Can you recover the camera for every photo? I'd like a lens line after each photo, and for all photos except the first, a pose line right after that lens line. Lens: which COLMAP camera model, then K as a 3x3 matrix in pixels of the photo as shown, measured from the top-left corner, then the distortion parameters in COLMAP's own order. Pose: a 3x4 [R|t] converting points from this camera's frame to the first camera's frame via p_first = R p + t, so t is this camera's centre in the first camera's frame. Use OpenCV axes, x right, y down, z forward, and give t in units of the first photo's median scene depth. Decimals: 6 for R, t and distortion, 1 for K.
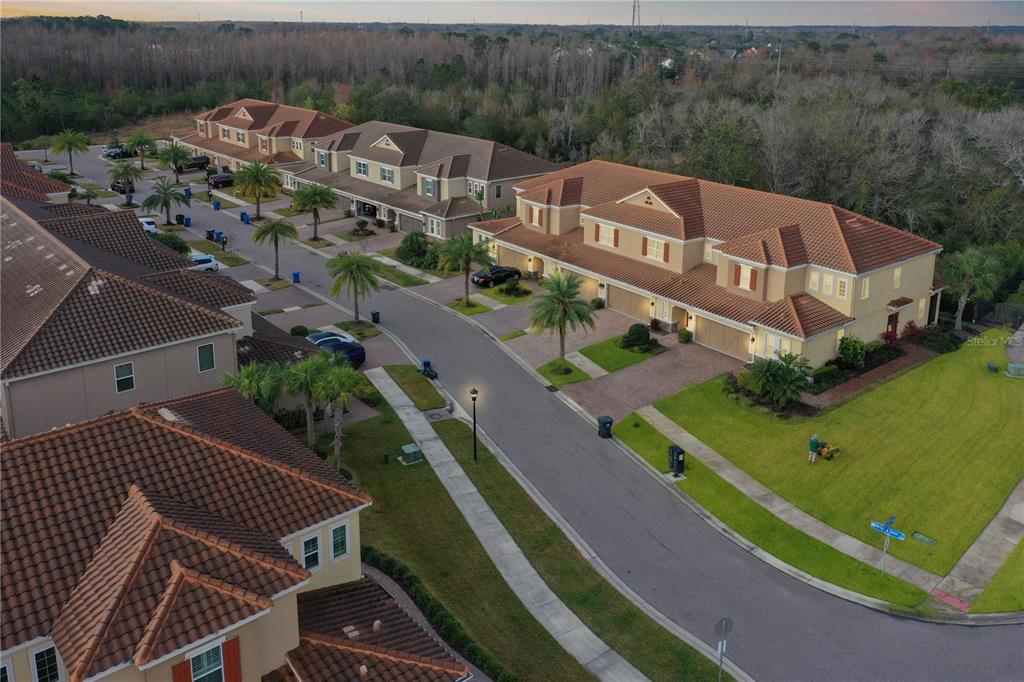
lens RADIAL K [[824.9, 0, 512.0], [0, 824.9, 341.0], [0, 0, 1]] dist [-0.006255, -0.003360]
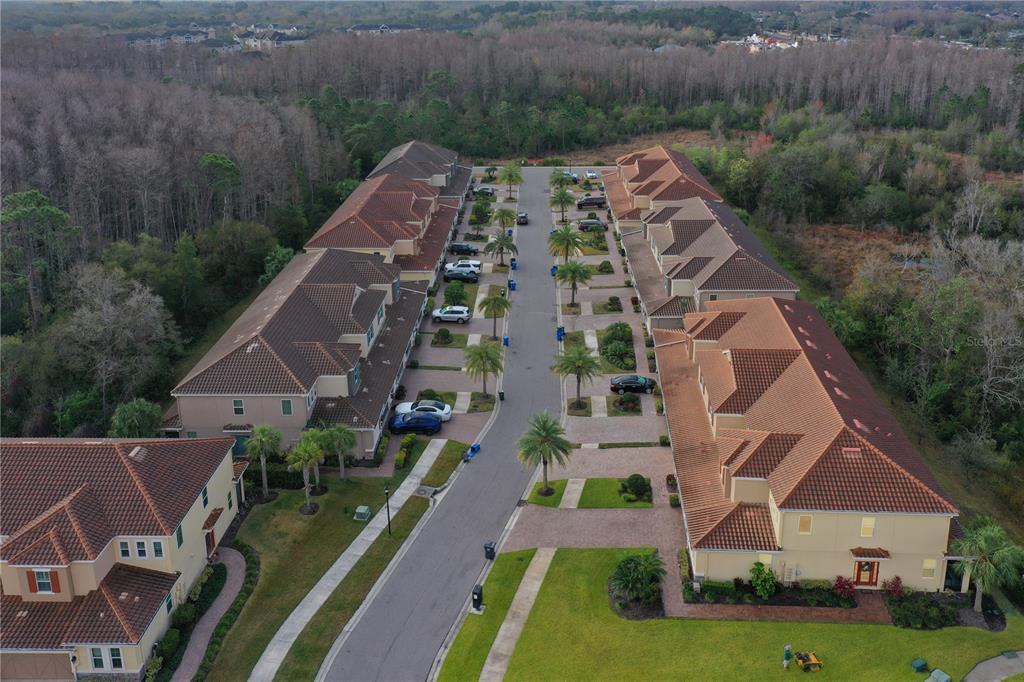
lens RADIAL K [[824.9, 0, 512.0], [0, 824.9, 341.0], [0, 0, 1]] dist [-0.006255, -0.003360]
pose [[0.743332, 0.248851, -0.620911, 0.889332], [-0.225607, 0.967105, 0.117512, -0.380689], [0.629729, 0.052732, 0.775023, 0.030932]]
